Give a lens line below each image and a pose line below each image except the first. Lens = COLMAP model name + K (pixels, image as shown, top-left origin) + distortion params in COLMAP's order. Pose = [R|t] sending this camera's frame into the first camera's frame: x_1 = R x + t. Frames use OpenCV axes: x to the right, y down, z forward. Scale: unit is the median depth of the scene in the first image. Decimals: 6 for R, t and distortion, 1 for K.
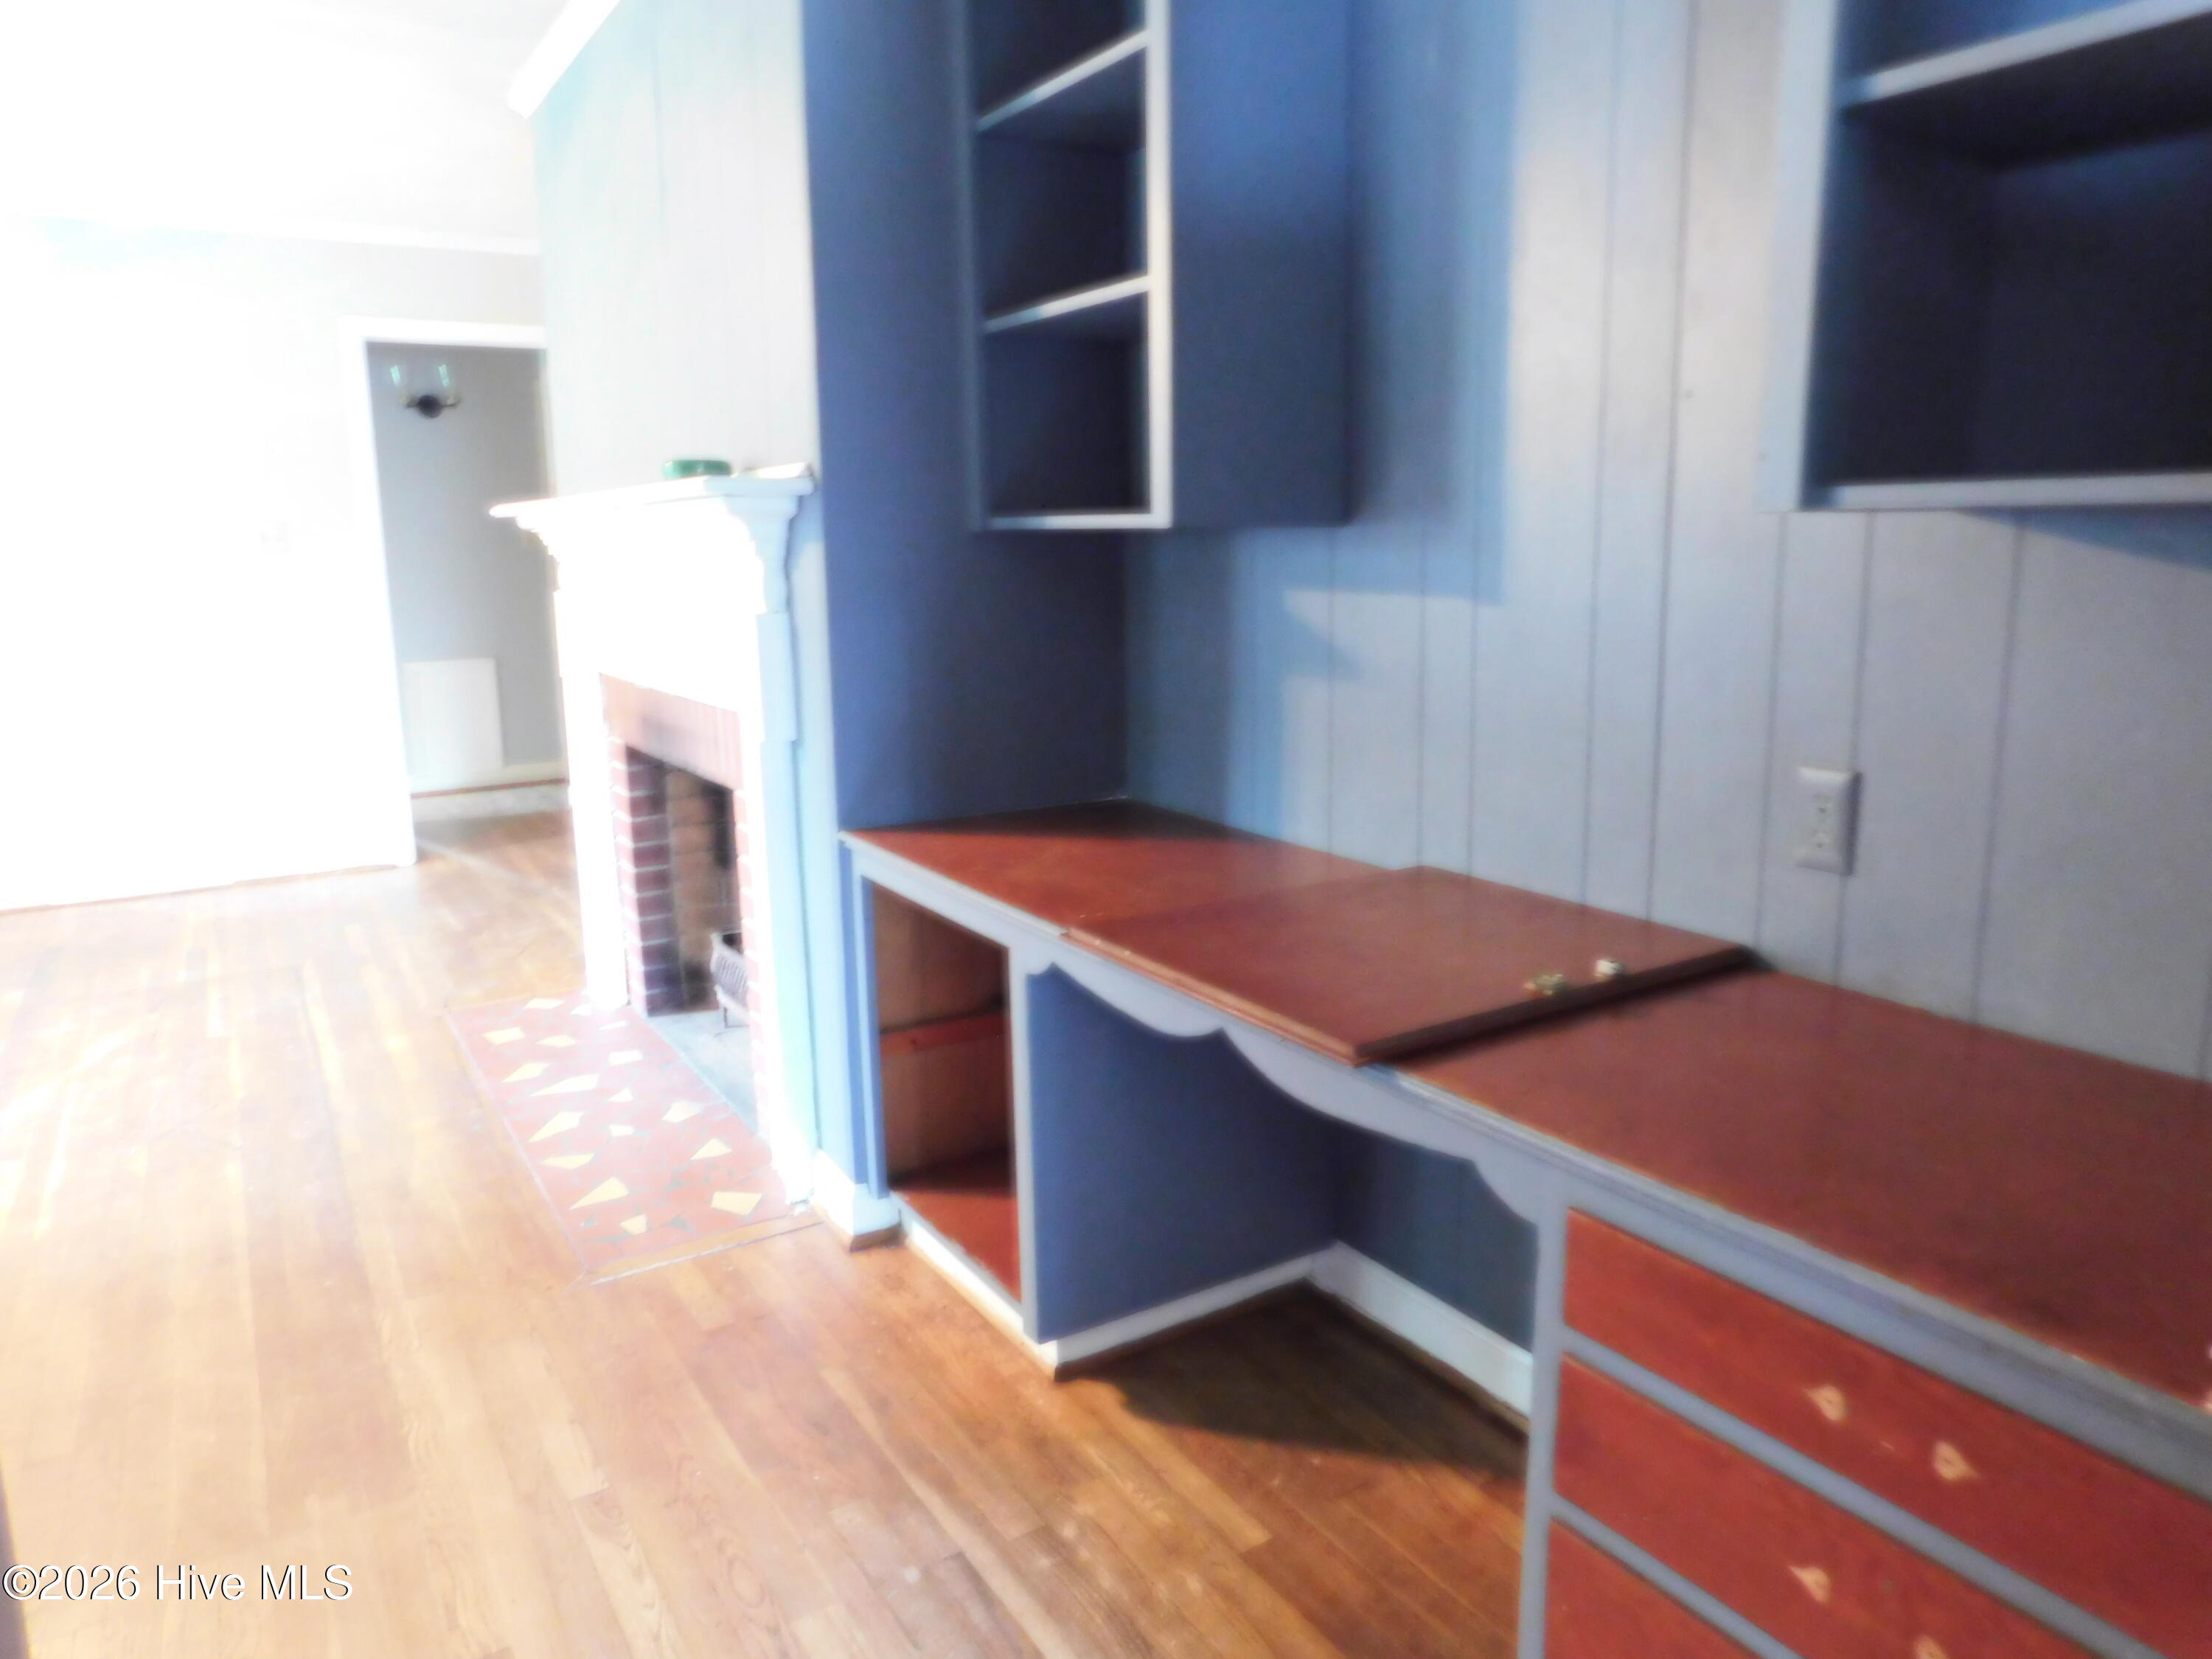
lens RADIAL K [[1461.0, 0, 1112.4], [0, 1461.0, 818.5], [0, 0, 1]] dist [-0.062131, 0.050074]
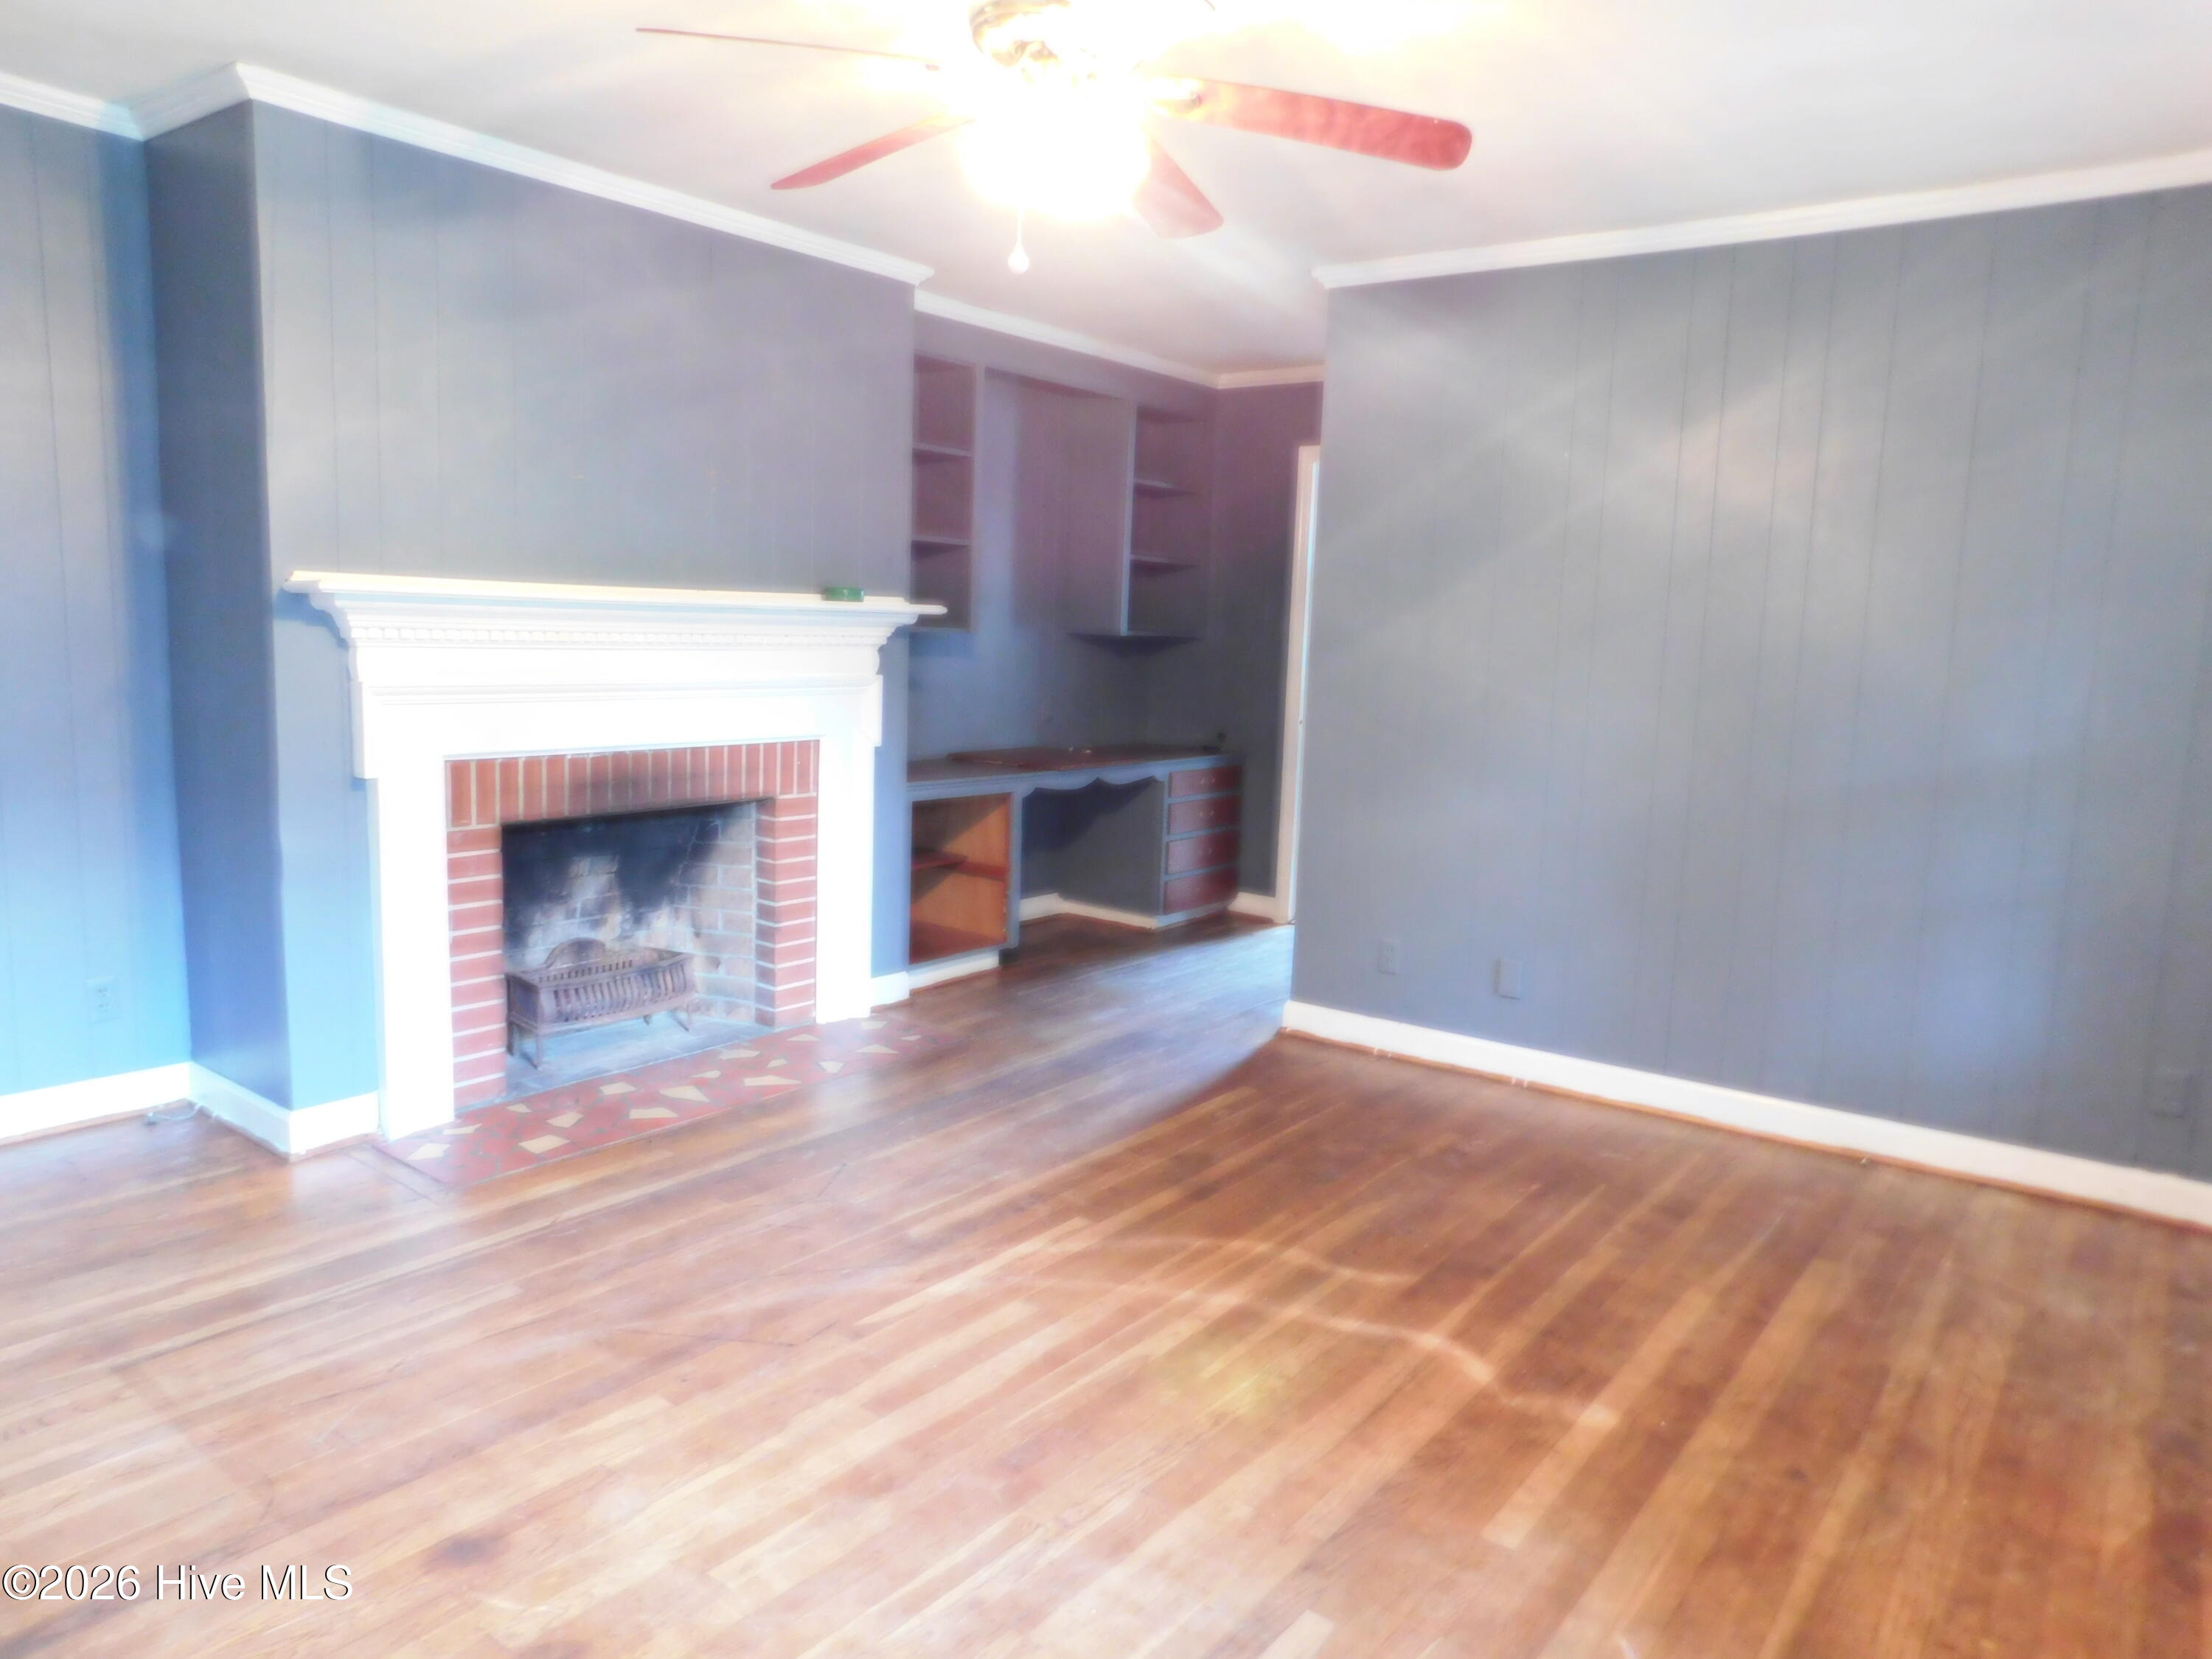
lens RADIAL K [[1461.0, 0, 1112.4], [0, 1461.0, 818.5], [0, 0, 1]] dist [-0.062131, 0.050074]
pose [[-0.355093, -0.113881, 0.927869, -1.422097], [0.155283, 0.971578, 0.178672, -0.169671], [-0.921844, 0.207527, -0.327317, 0.935120]]
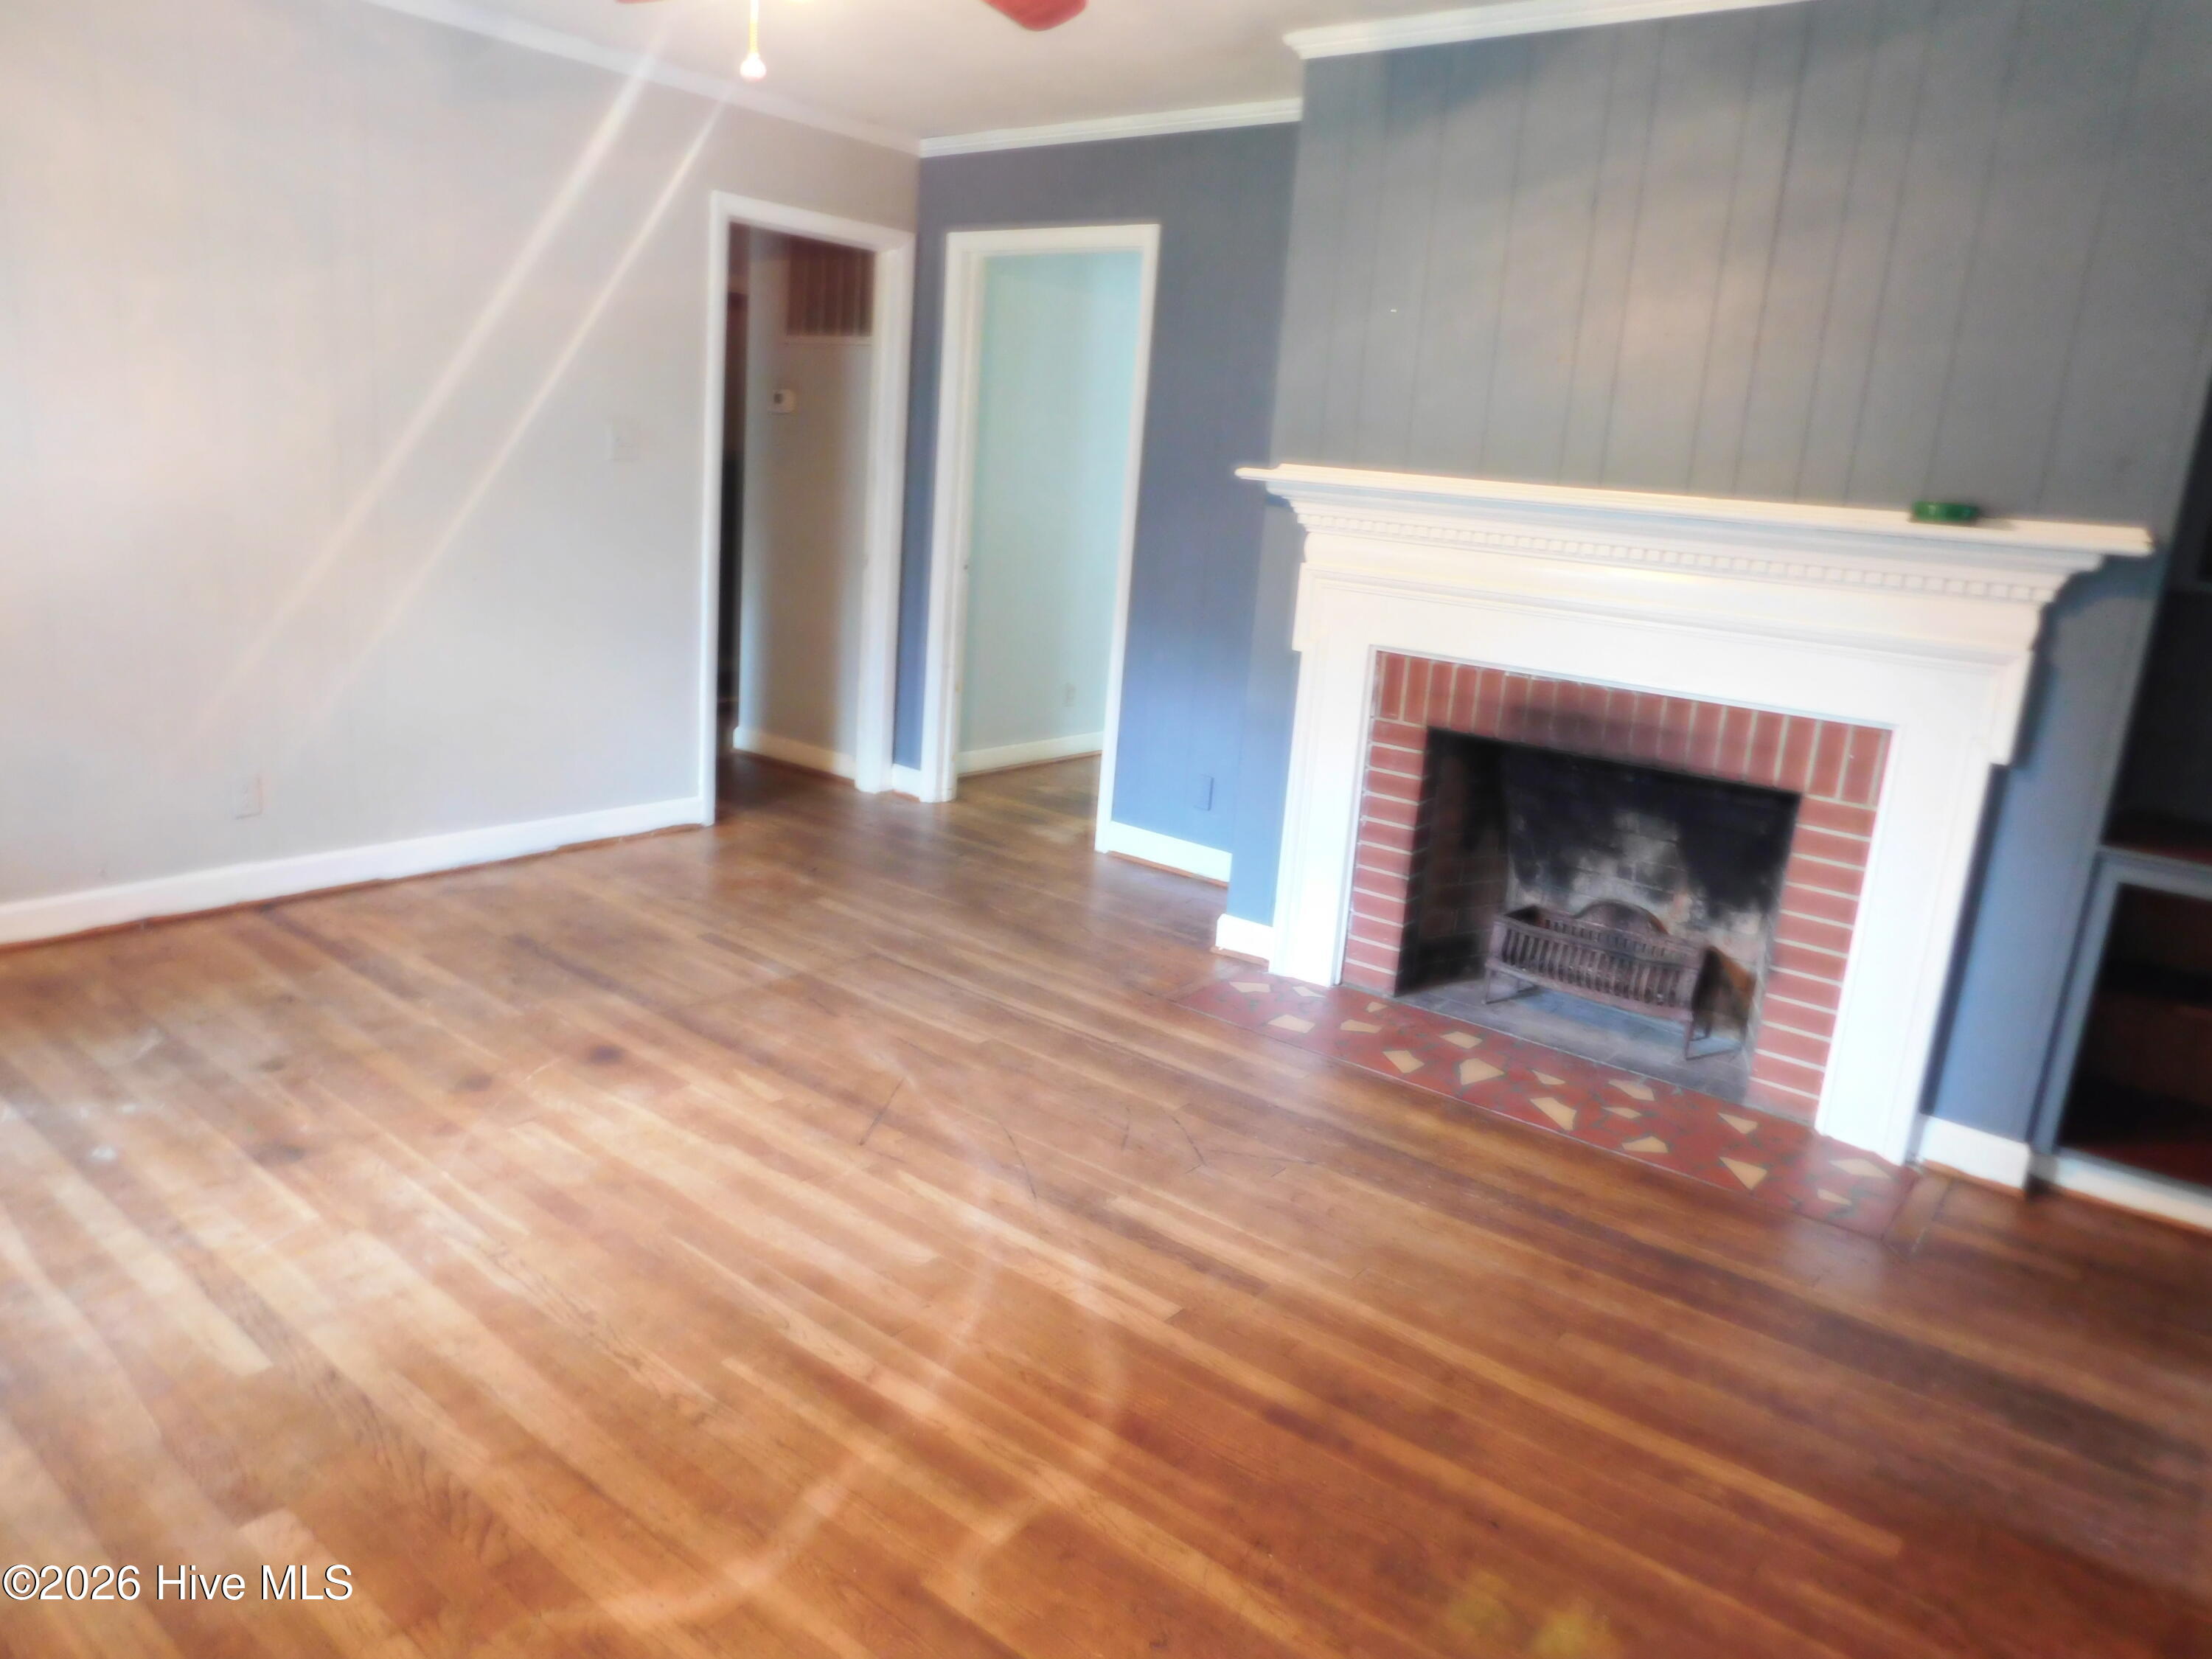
lens RADIAL K [[1461.0, 0, 1112.4], [0, 1461.0, 818.5], [0, 0, 1]] dist [-0.062131, 0.050074]
pose [[0.934999, 0.006324, 0.354594, -0.890806], [-0.025183, 0.998501, 0.048595, -0.032248], [-0.353755, -0.054366, 0.933757, 0.139420]]
